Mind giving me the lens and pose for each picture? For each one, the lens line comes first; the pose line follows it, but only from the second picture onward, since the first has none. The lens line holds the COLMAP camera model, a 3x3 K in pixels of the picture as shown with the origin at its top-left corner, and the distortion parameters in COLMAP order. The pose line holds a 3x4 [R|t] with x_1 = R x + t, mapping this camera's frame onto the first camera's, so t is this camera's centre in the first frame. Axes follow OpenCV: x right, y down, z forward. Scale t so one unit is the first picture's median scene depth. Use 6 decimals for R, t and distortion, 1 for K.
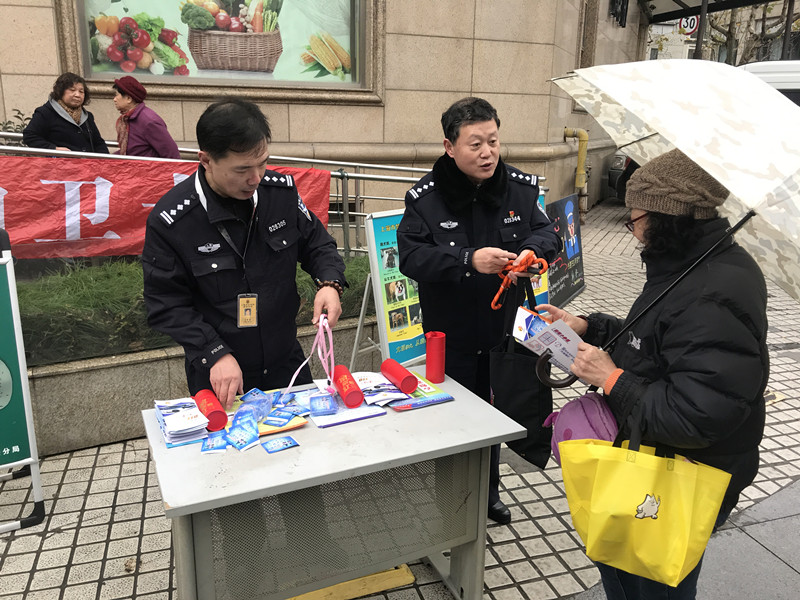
lens RADIAL K [[665.8, 0, 400.4], [0, 665.8, 296.8], [0, 0, 1]] dist [0.017373, 0.009113]
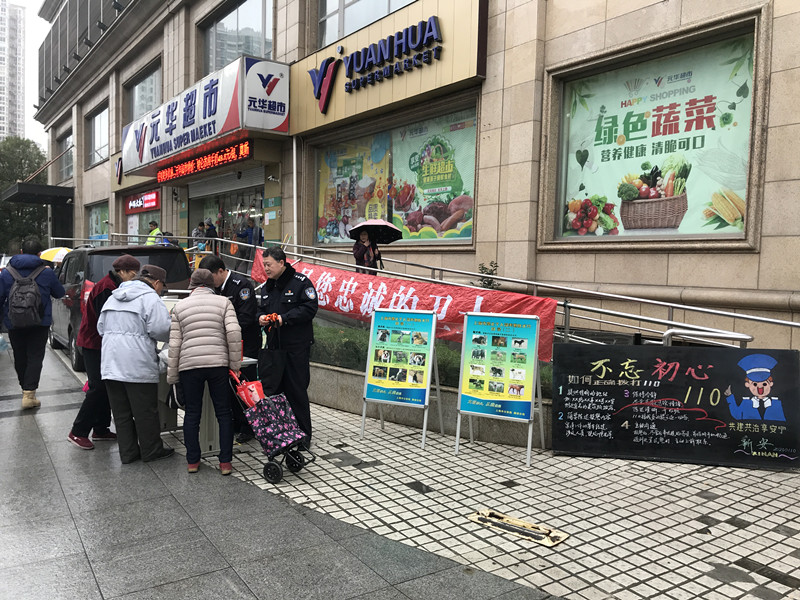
lens RADIAL K [[665.8, 0, 399.7], [0, 665.8, 301.2], [0, 0, 1]] dist [0.017373, 0.009113]
pose [[0.256067, 0.041886, -0.965751, 0.856535], [-0.265225, 0.963765, -0.028524, -0.055337], [0.929562, 0.263445, 0.257898, 0.302888]]
